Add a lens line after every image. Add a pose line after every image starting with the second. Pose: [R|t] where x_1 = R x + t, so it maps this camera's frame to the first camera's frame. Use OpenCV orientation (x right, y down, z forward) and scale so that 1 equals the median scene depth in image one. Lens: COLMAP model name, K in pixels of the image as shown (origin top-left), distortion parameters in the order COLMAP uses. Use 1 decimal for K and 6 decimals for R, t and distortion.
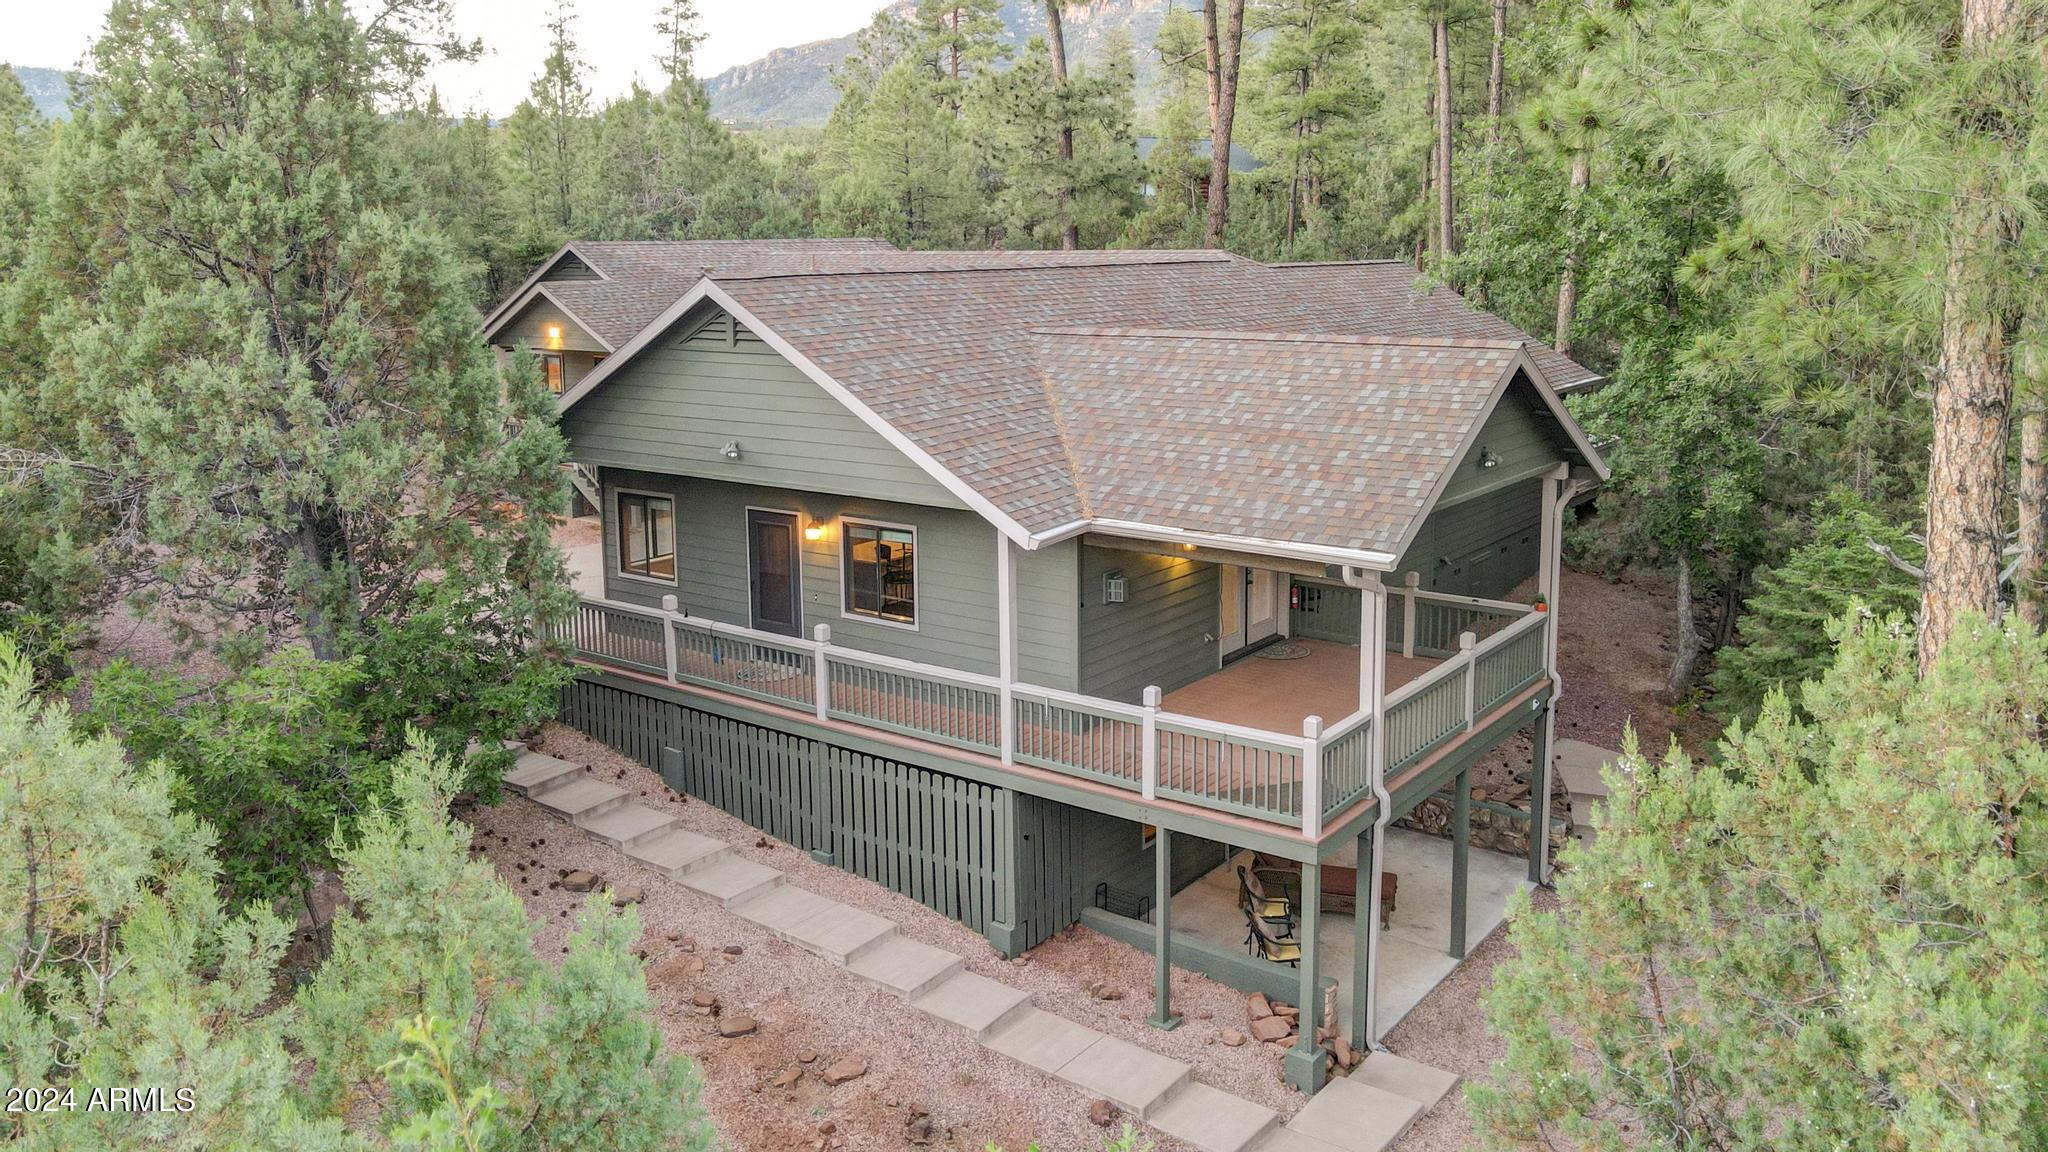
lens RADIAL K [[1528.3, 0, 1024.0], [0, 1528.3, 576.0], [0, 0, 1]] dist [-0.000092, -0.000043]
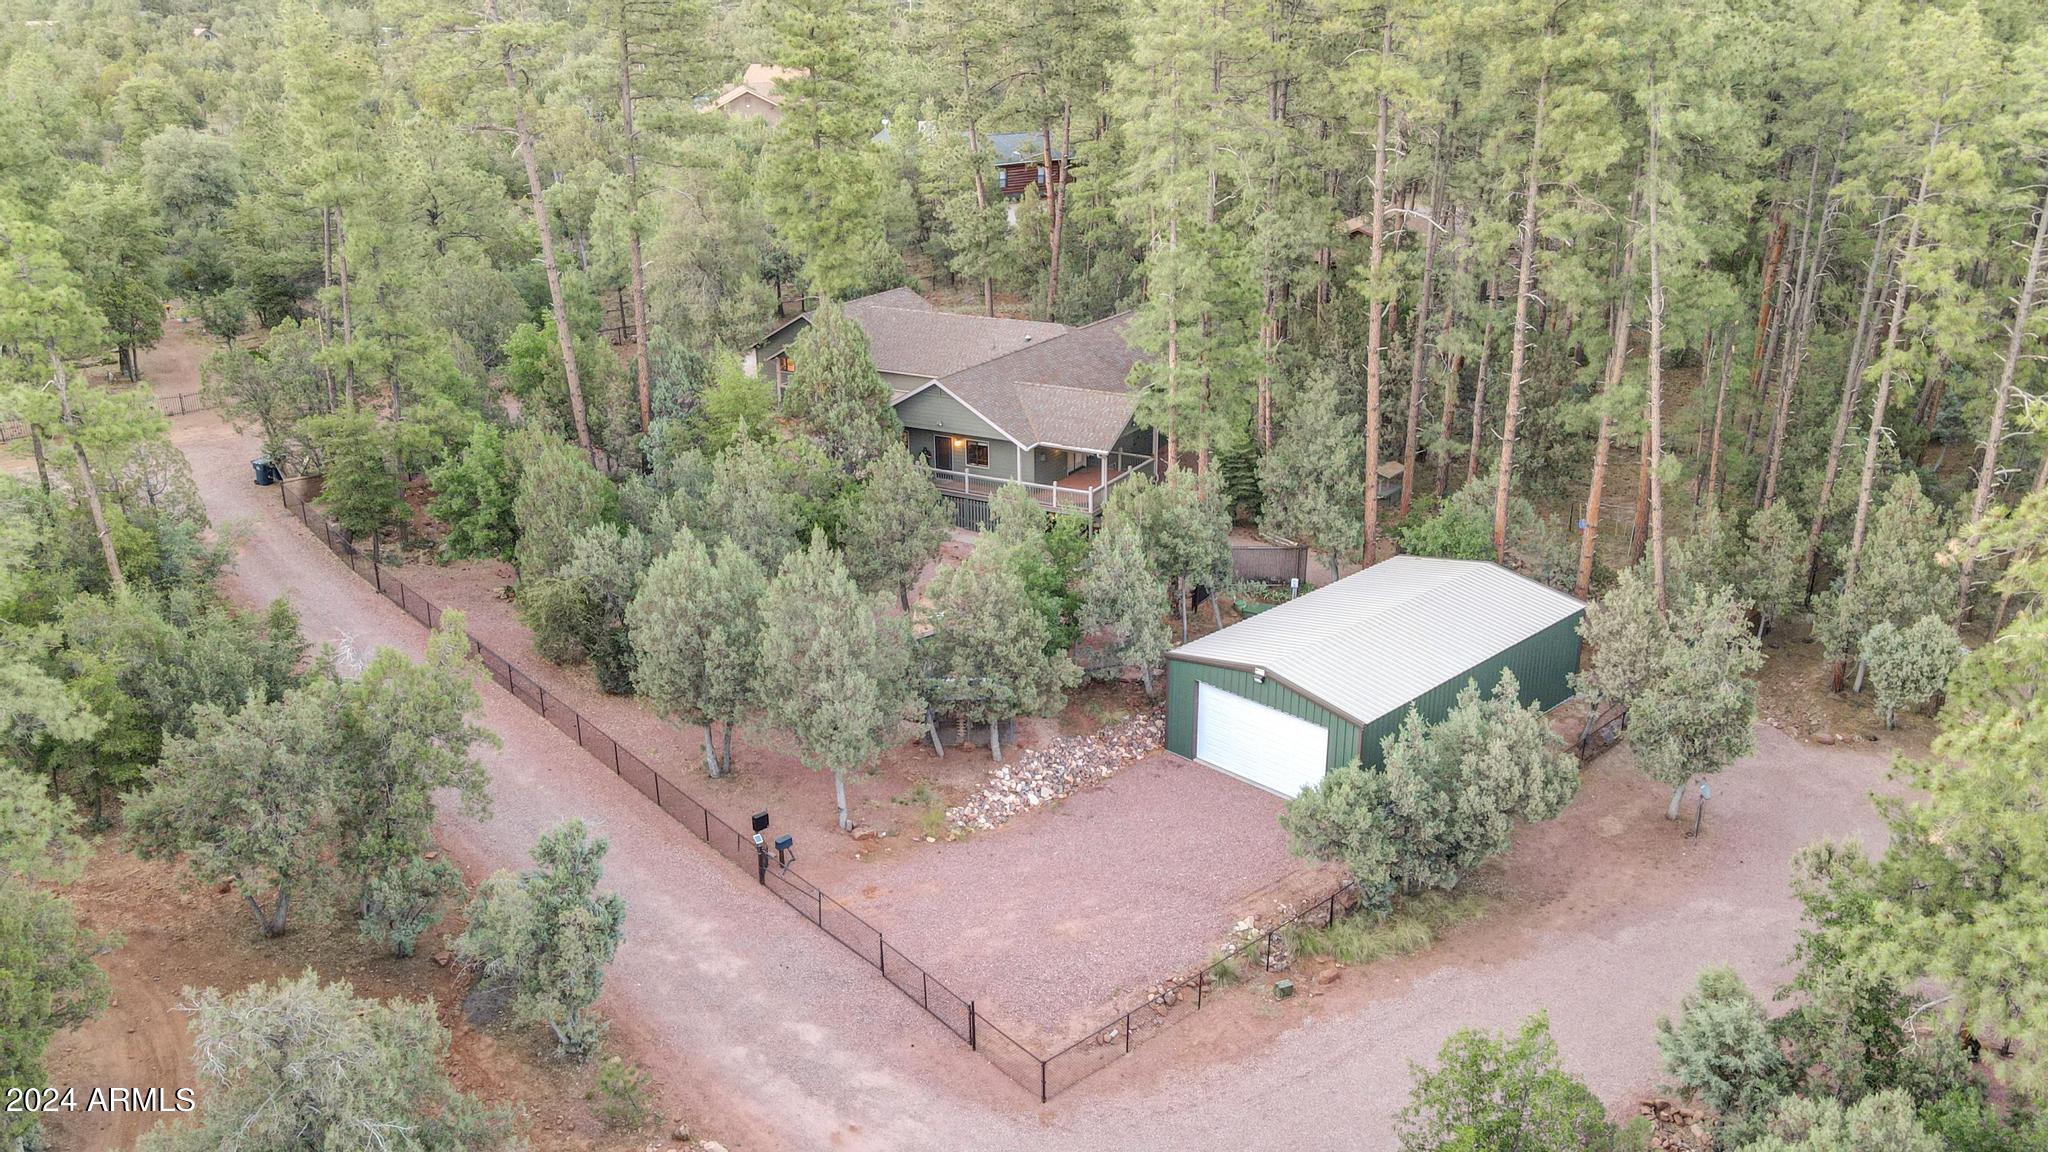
lens RADIAL K [[1528.3, 0, 1024.0], [0, 1528.3, 576.0], [0, 0, 1]] dist [-0.000092, -0.000043]
pose [[0.991150, -0.037760, 0.127259, -0.528584], [0.020592, 0.990819, 0.133620, -0.228861], [-0.131136, -0.129817, 0.982828, -3.075871]]
